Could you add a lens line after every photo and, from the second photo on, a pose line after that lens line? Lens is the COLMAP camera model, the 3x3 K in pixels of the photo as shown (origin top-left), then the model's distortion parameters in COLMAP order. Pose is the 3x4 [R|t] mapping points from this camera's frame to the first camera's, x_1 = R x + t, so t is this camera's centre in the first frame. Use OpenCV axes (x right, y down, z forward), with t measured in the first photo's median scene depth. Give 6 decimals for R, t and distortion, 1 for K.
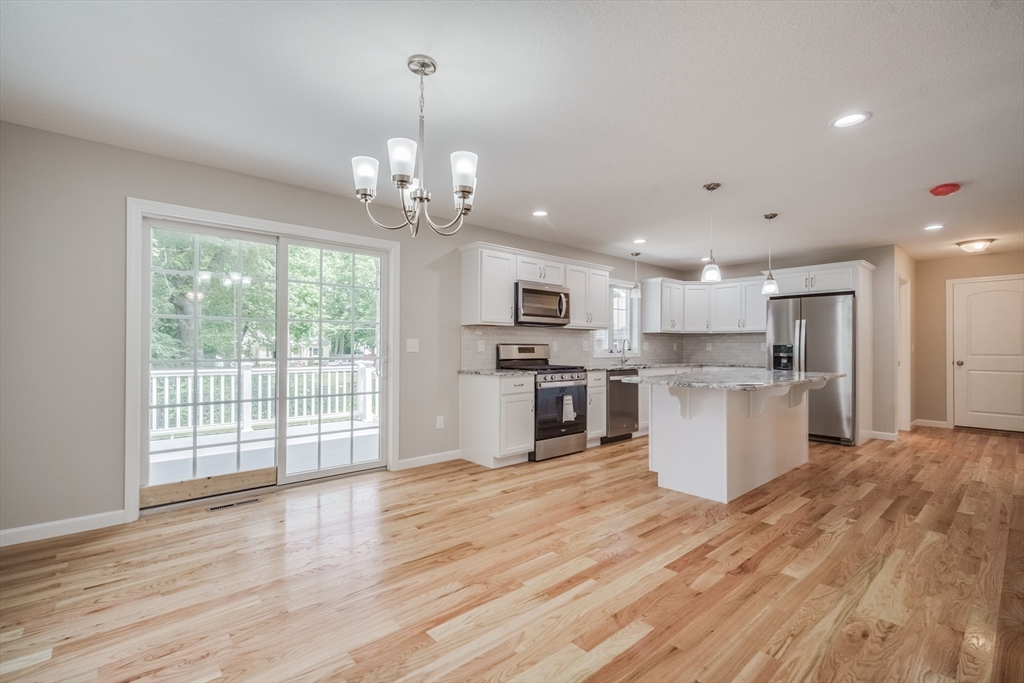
lens RADIAL K [[462.9, 0, 508.9], [0, 462.9, 346.2], [0, 0, 1]] dist [-0.006317, 0.000287]
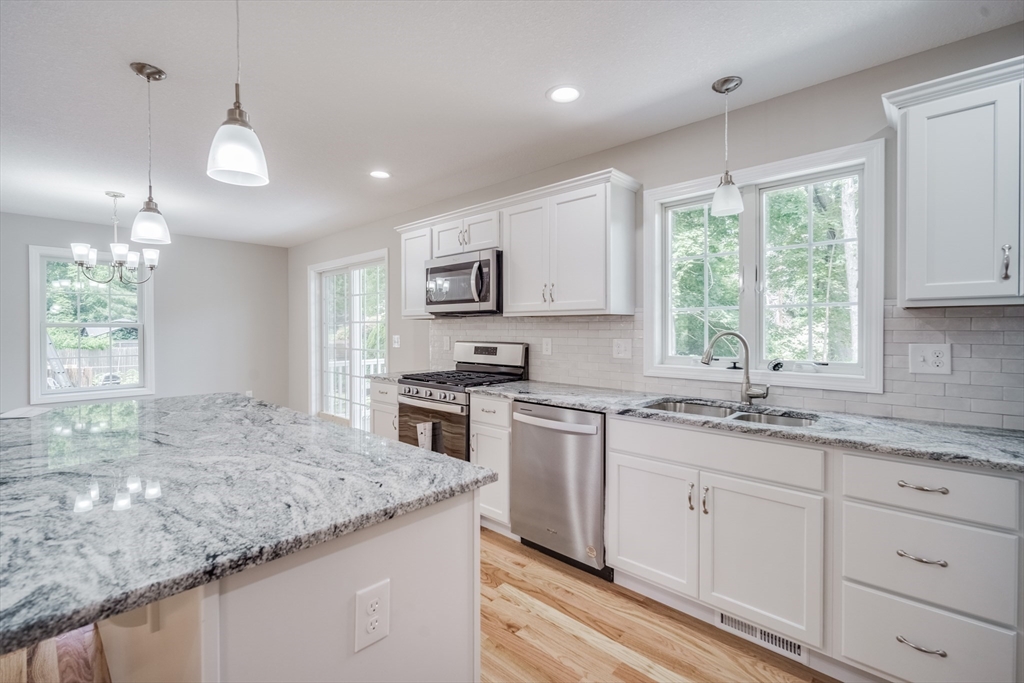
lens RADIAL K [[462.9, 0, 506.3], [0, 462.9, 334.5], [0, 0, 1]] dist [-0.006317, 0.000287]
pose [[0.070082, 0.012112, -0.997468, 0.754125], [0.005767, 0.999905, 0.012547, -0.024810], [0.997525, -0.006631, 0.070006, 1.017895]]
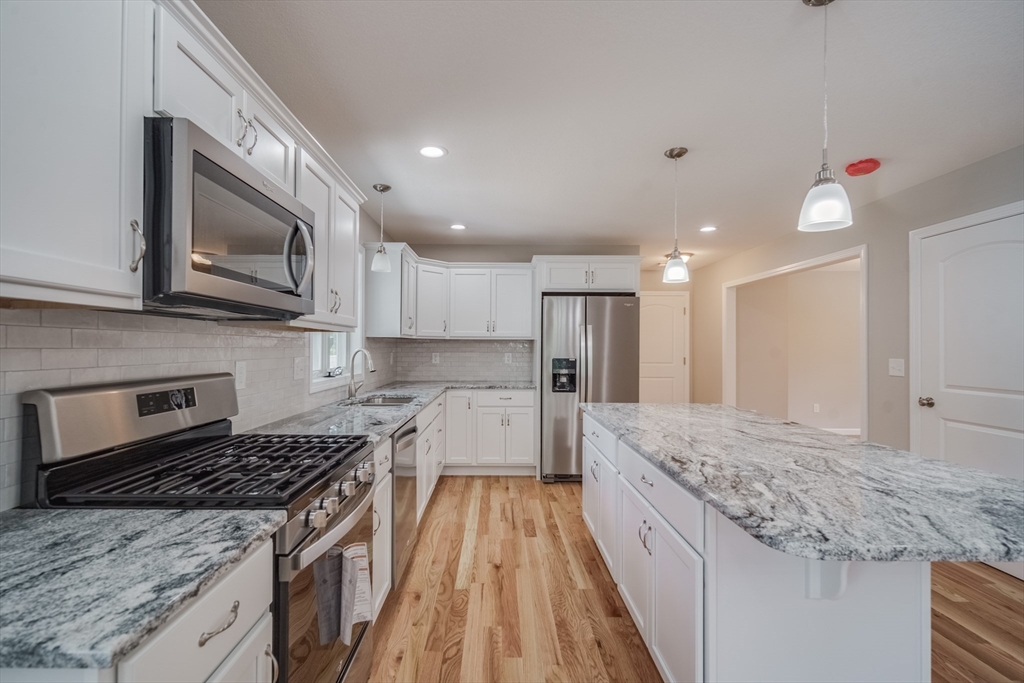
lens RADIAL K [[462.9, 0, 485.2], [0, 462.9, 342.0], [0, 0, 1]] dist [-0.006317, 0.000287]
pose [[0.682298, 0.007630, 0.731034, -0.037200], [-0.002918, 0.999966, -0.007713, -0.026092], [-0.731068, 0.003129, 0.682297, 0.693189]]
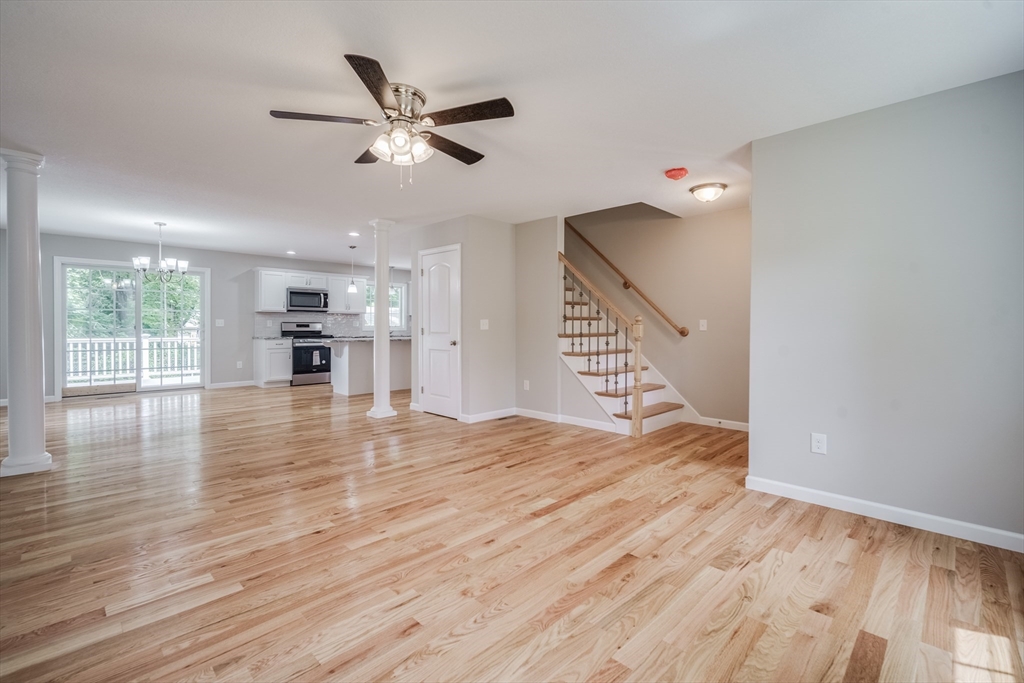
lens RADIAL K [[462.9, 0, 511.9], [0, 462.9, 333.9], [0, 0, 1]] dist [-0.006317, 0.000287]
pose [[0.997742, 0.001727, 0.067145, 0.728937], [-0.002973, 0.999825, 0.018461, 0.004878], [-0.067102, -0.018619, 0.997572, -0.811724]]
